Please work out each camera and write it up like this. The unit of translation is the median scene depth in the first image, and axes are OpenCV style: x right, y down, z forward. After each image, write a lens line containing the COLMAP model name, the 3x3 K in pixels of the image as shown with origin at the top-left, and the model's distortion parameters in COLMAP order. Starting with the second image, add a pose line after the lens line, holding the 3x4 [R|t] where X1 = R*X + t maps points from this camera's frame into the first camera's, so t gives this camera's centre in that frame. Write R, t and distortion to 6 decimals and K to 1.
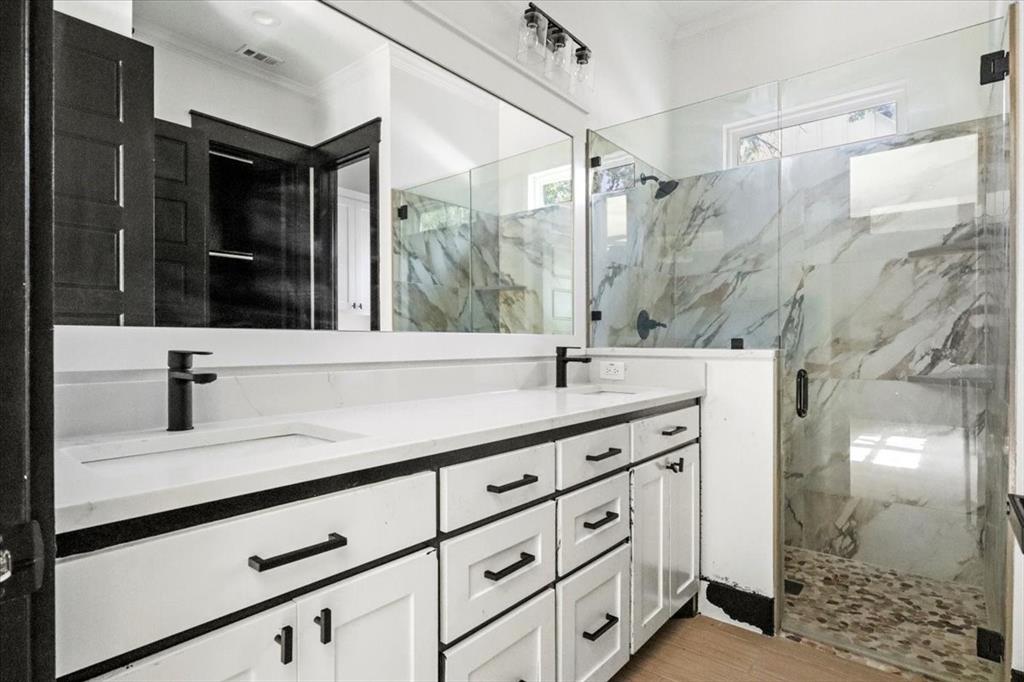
lens RADIAL K [[529.7, 0, 511.1], [0, 529.7, 344.8], [0, 0, 1]] dist [-0.031581, 0.001853]
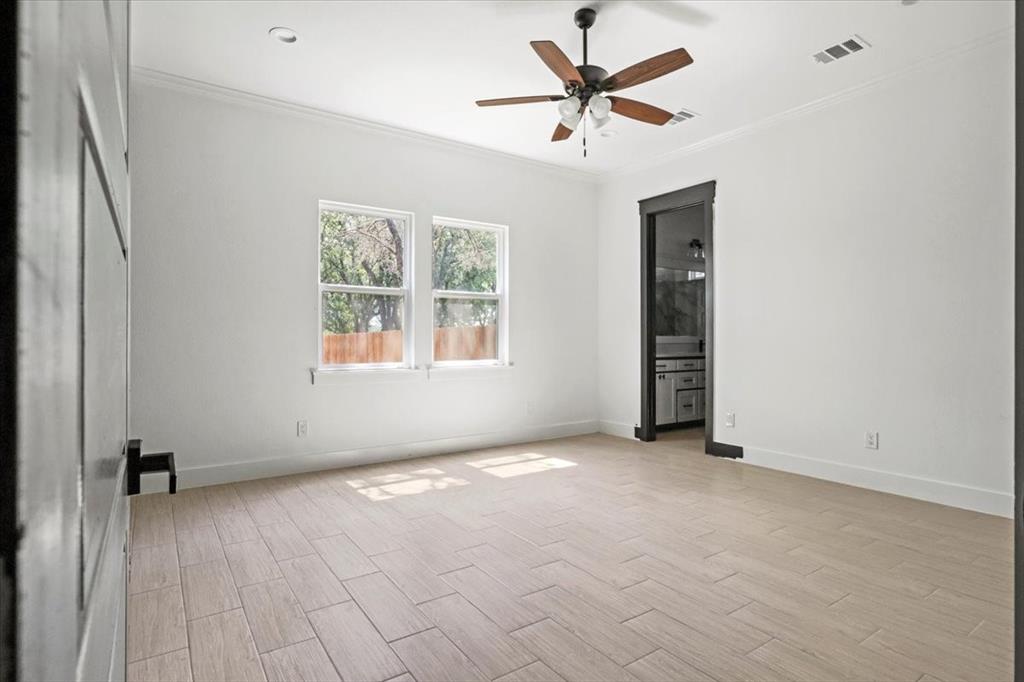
lens RADIAL K [[529.7, 0, 510.9], [0, 529.7, 337.1], [0, 0, 1]] dist [-0.031581, 0.001853]
pose [[0.961154, -0.002290, -0.276002, -0.087609], [0.000262, 0.999973, -0.007384, 0.005901], [0.276011, 0.007025, 0.961129, -1.621668]]
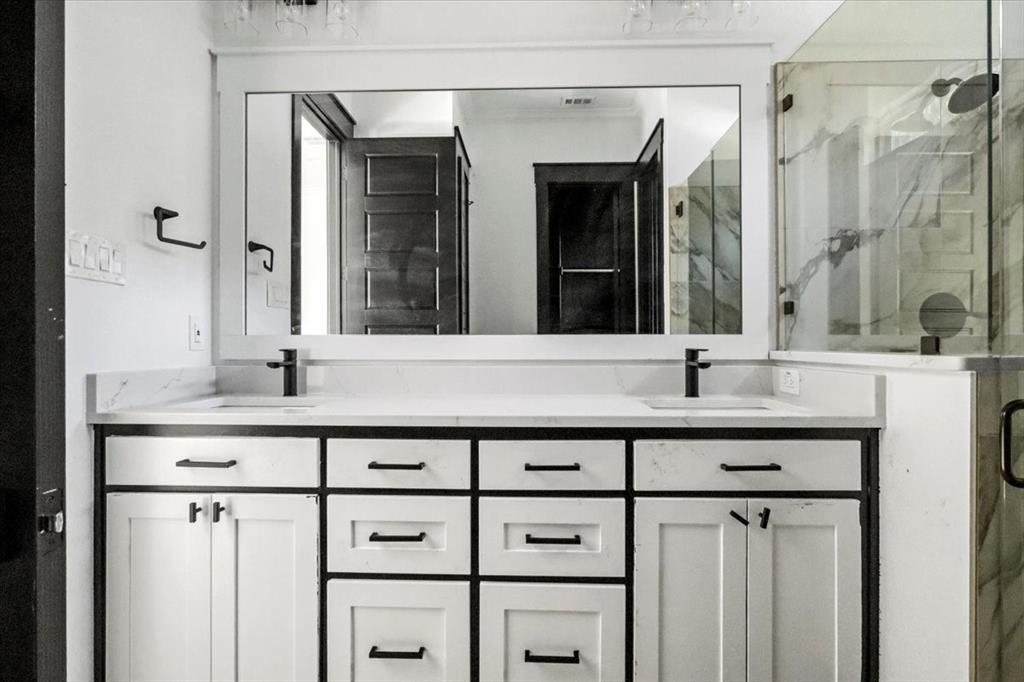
lens RADIAL K [[529.7, 0, 510.5], [0, 529.7, 343.0], [0, 0, 1]] dist [-0.031581, 0.001853]
pose [[0.601656, -0.006548, -0.798729, 0.375678], [-0.001305, 0.999957, -0.009180, 0.001599], [0.798755, 0.006566, 0.601621, 0.176550]]
